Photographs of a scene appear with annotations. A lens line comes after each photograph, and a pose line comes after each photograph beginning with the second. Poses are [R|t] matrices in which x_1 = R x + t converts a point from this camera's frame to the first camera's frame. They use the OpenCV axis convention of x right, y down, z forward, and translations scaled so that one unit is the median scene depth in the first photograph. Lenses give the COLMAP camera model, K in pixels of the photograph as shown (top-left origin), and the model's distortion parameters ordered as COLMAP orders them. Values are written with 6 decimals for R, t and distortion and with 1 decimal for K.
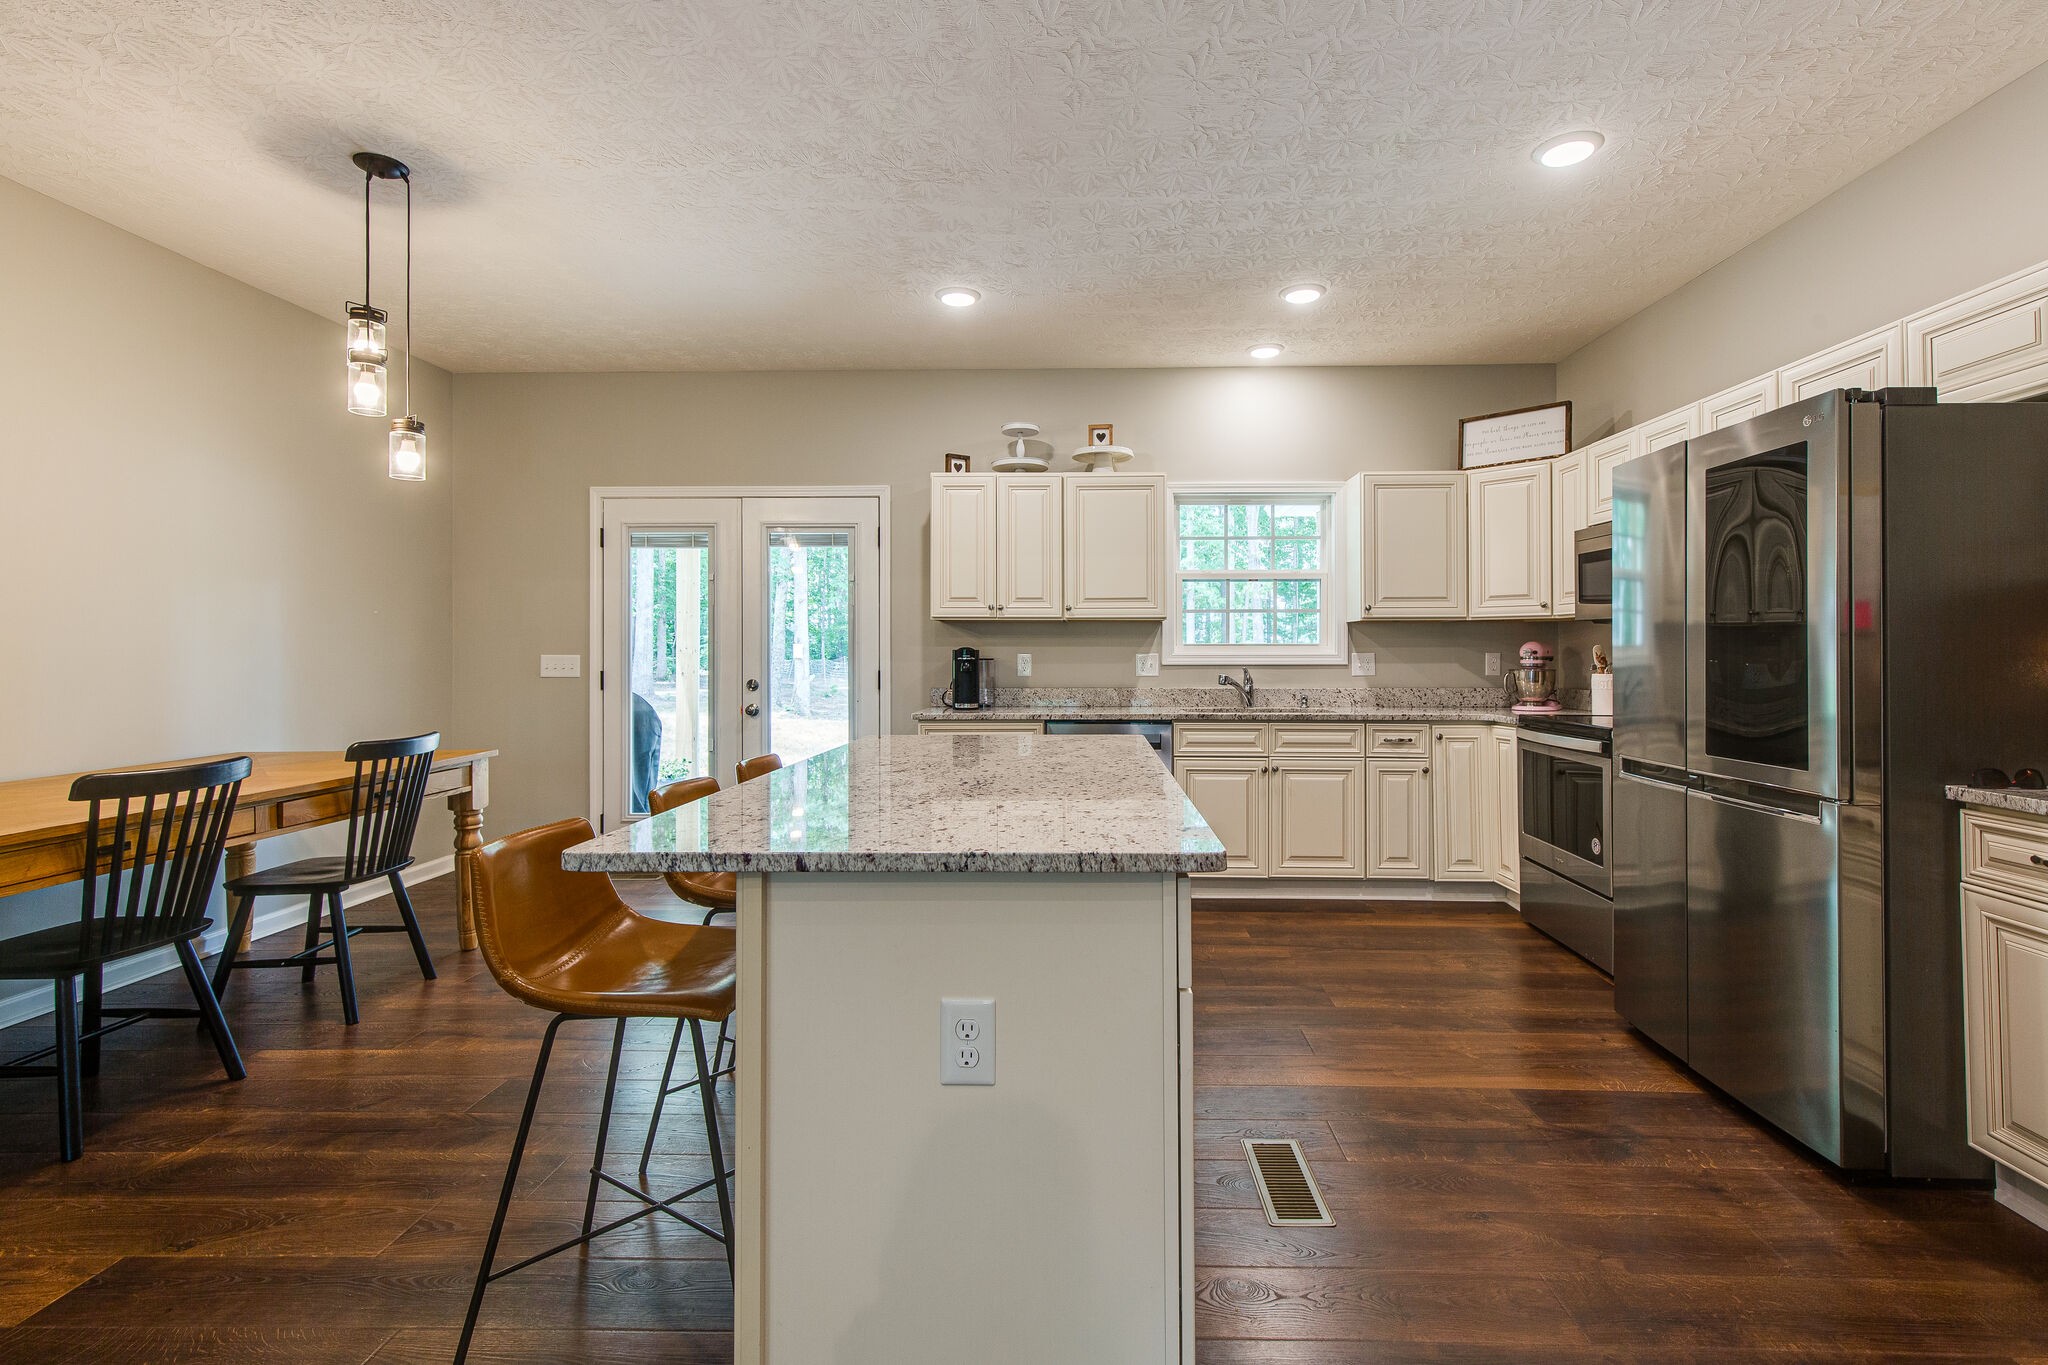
lens RADIAL K [[787.1, 0, 1032.5], [0, 787.1, 651.0], [0, 0, 1]] dist [0.007525, -0.000798]
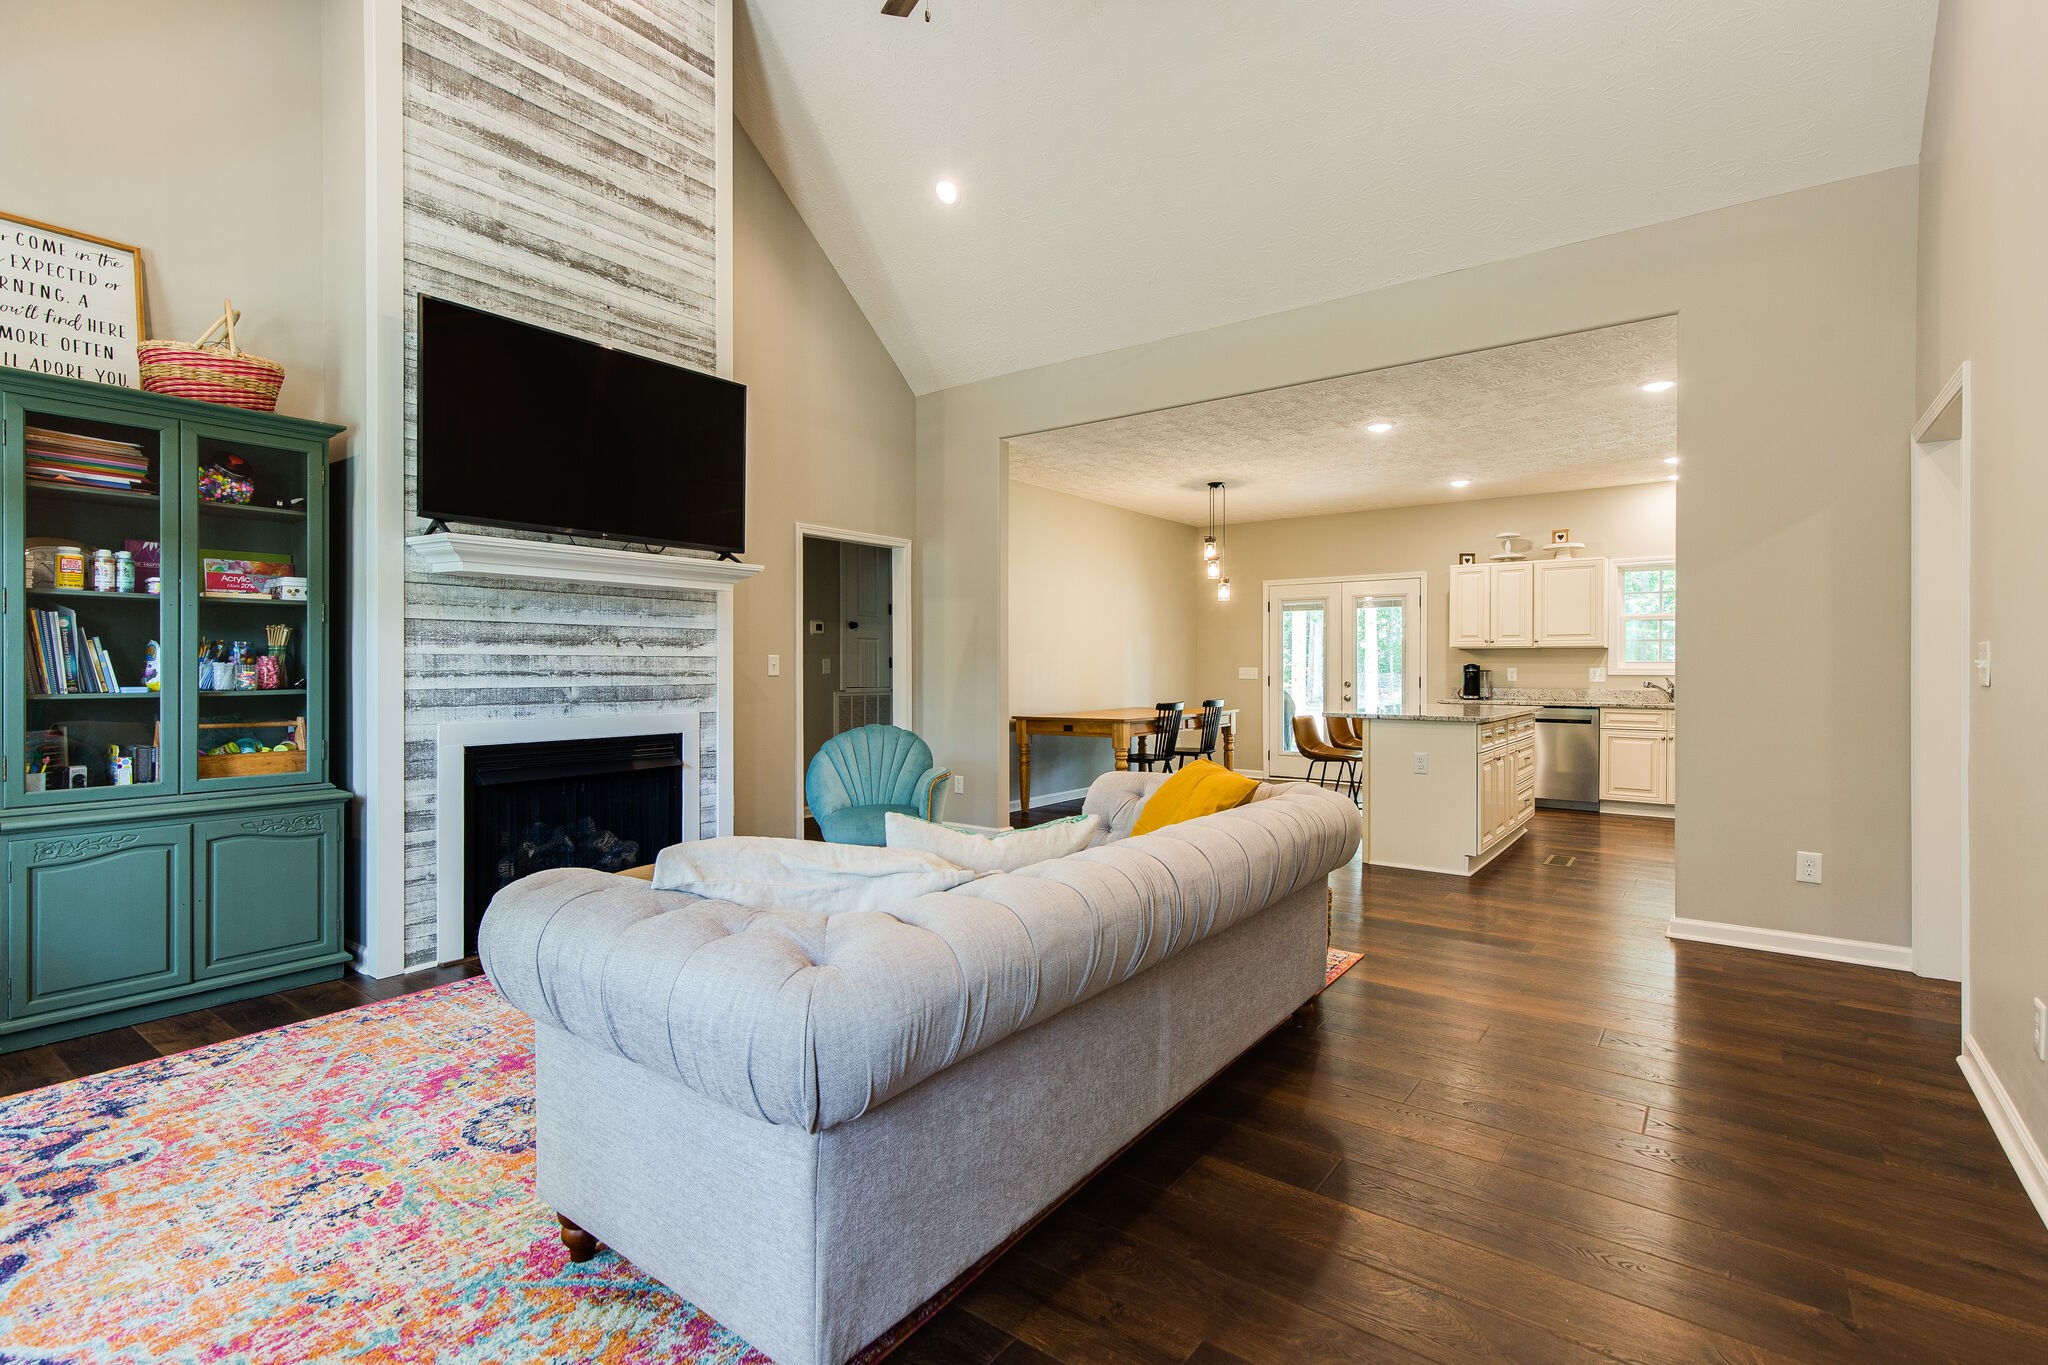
lens RADIAL K [[953.4, 0, 1021.9], [0, 953.4, 671.5], [0, 0, 1]] dist [0.005546, 0.001002]
pose [[0.806714, 0.005131, -0.590920, 0.369378], [-0.001438, 0.999976, 0.006720, -0.000874], [0.590940, -0.004571, 0.806702, -1.324952]]
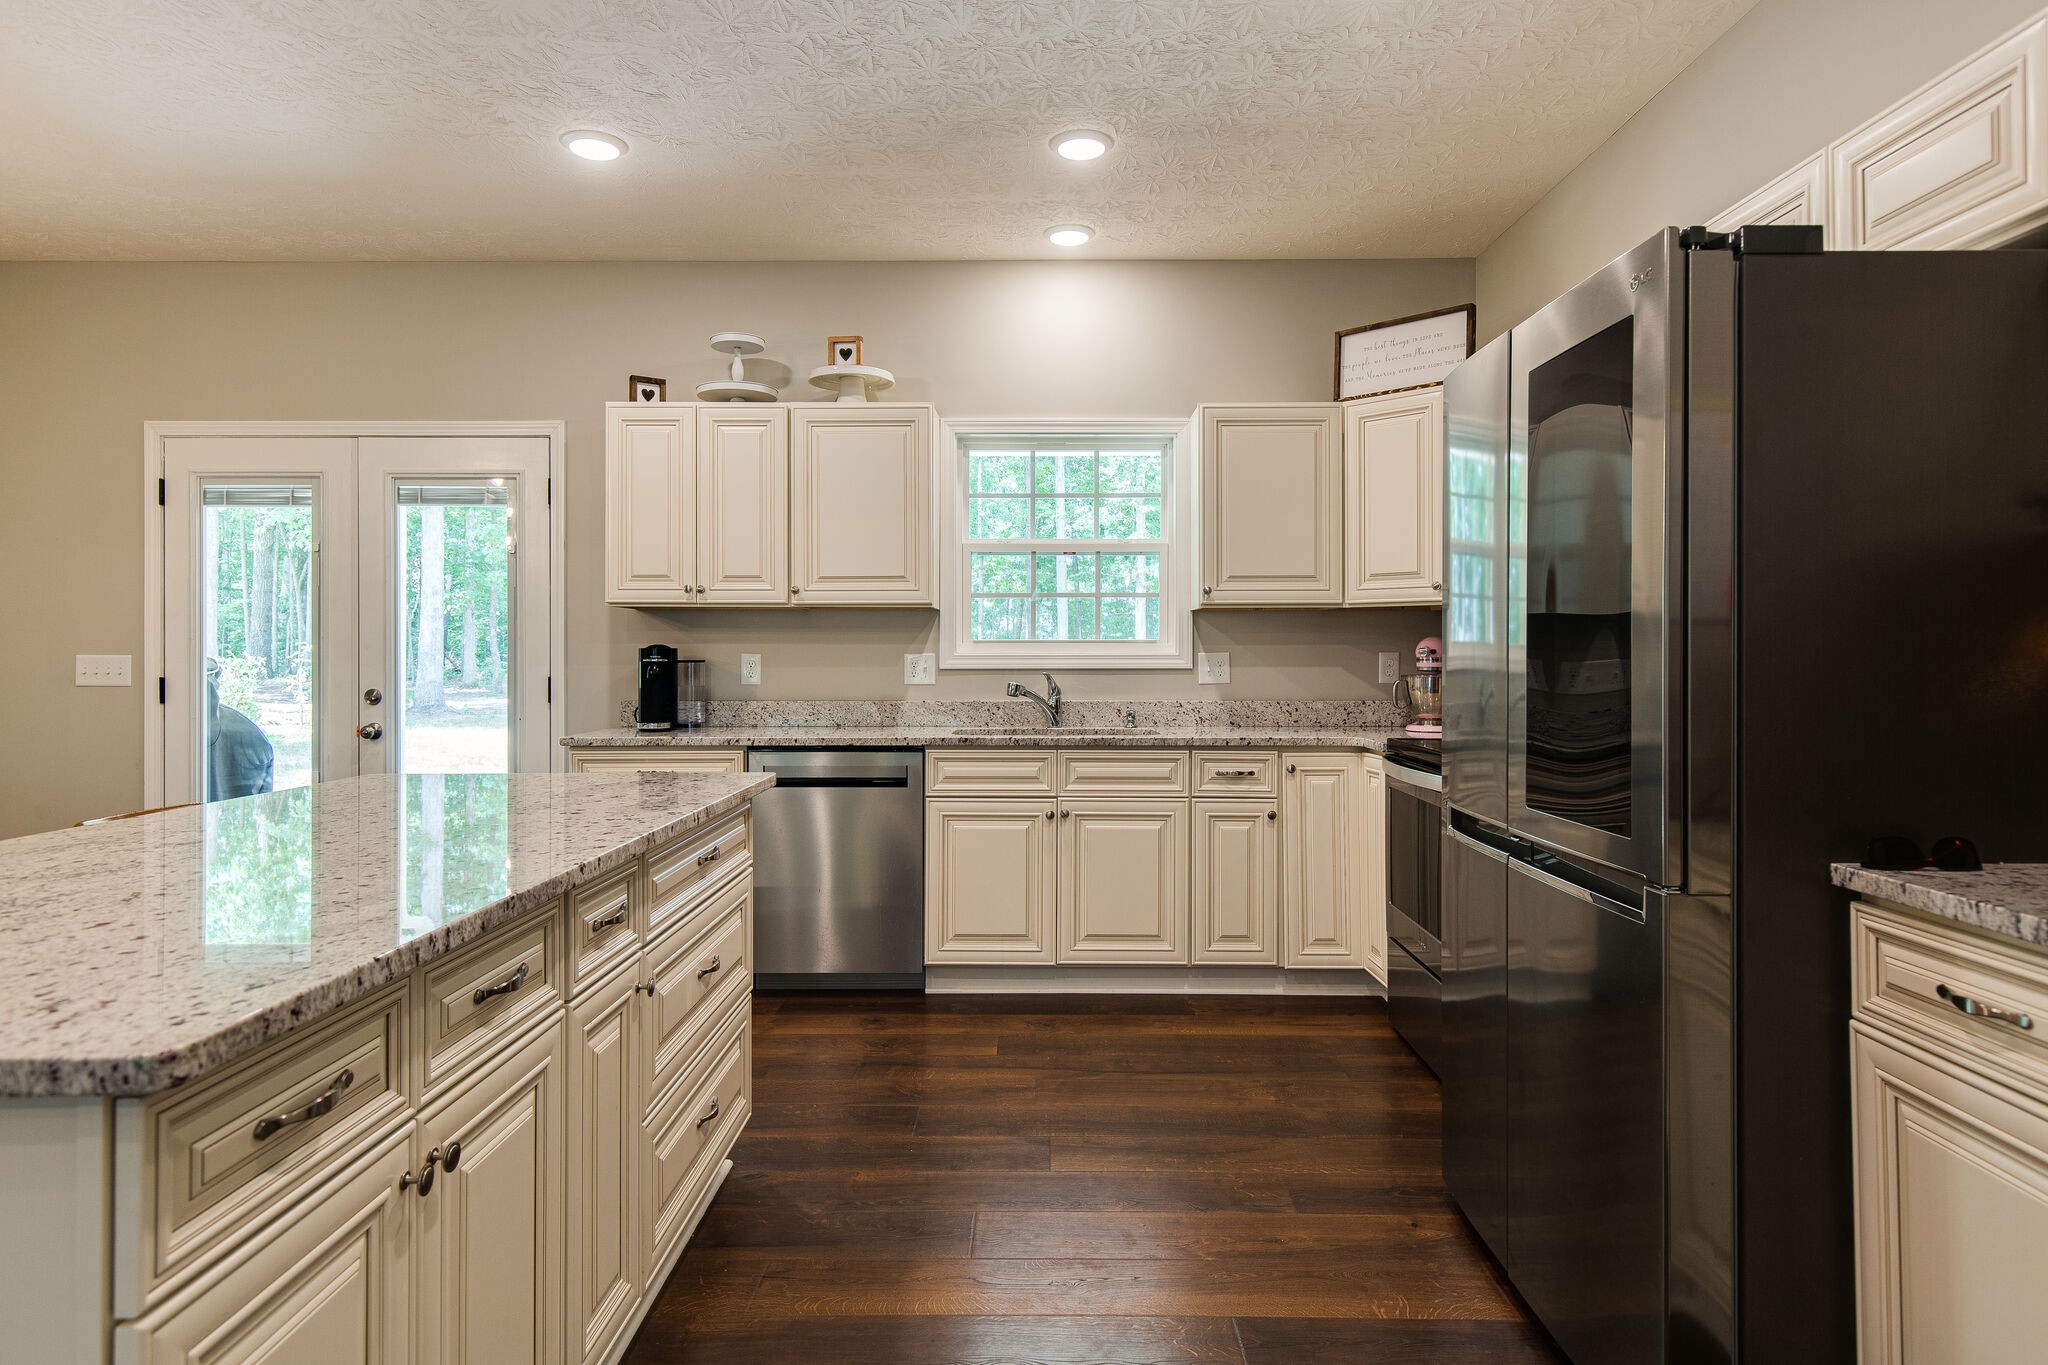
lens RADIAL K [[953.4, 0, 1022.4], [0, 953.4, 654.9], [0, 0, 1]] dist [0.005546, 0.001002]
pose [[0.999894, 0.000175, 0.014540, 0.241005], [-0.000228, 0.999993, 0.003674, 0.001514], [-0.014539, -0.003677, 0.999888, 0.123048]]
